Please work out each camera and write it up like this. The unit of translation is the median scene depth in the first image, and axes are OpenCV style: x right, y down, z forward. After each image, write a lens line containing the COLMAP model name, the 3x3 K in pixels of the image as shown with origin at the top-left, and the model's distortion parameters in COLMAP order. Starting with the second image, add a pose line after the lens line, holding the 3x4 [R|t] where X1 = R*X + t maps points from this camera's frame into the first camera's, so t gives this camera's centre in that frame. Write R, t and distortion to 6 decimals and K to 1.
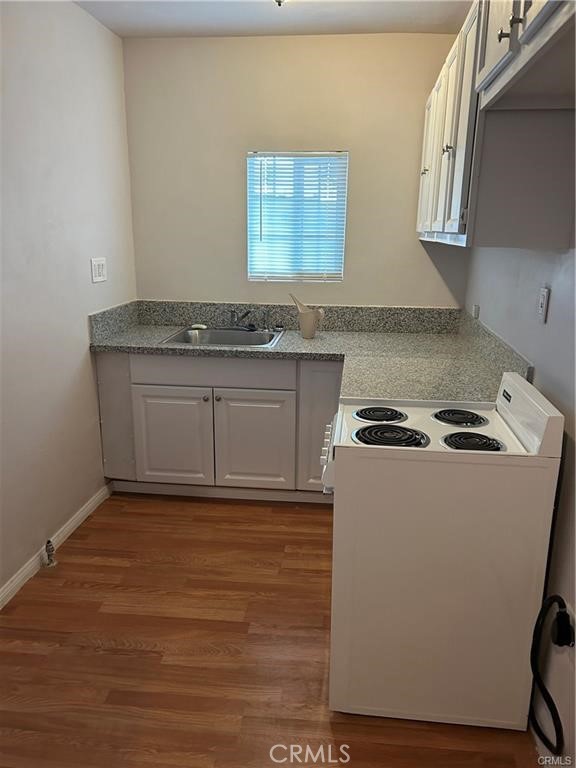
lens RADIAL K [[579.3, 0, 289.5], [0, 579.3, 382.8], [0, 0, 1]] dist [0.075384, -0.065786]
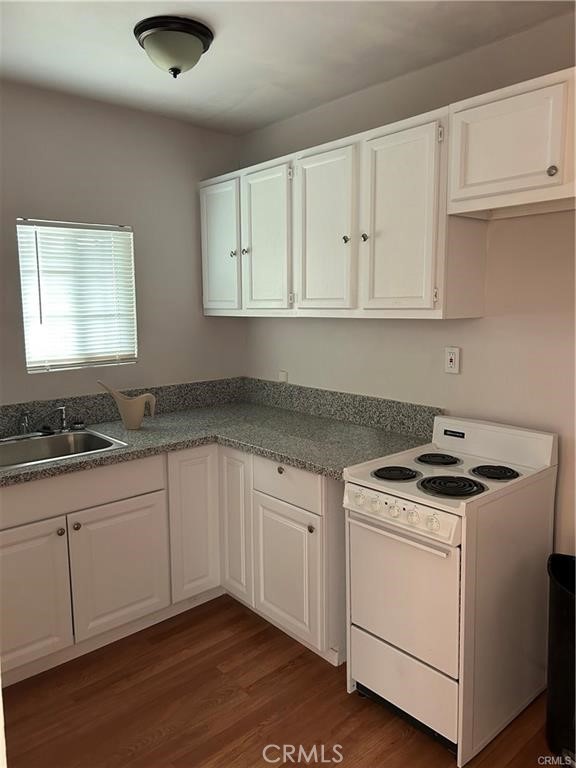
lens RADIAL K [[579.3, 0, 288.6], [0, 579.3, 382.7], [0, 0, 1]] dist [0.075384, -0.065786]
pose [[0.671899, -0.125320, 0.729963, -0.431850], [0.209802, 0.977416, -0.025311, -0.072126], [-0.710306, 0.170154, 0.683018, 0.216979]]
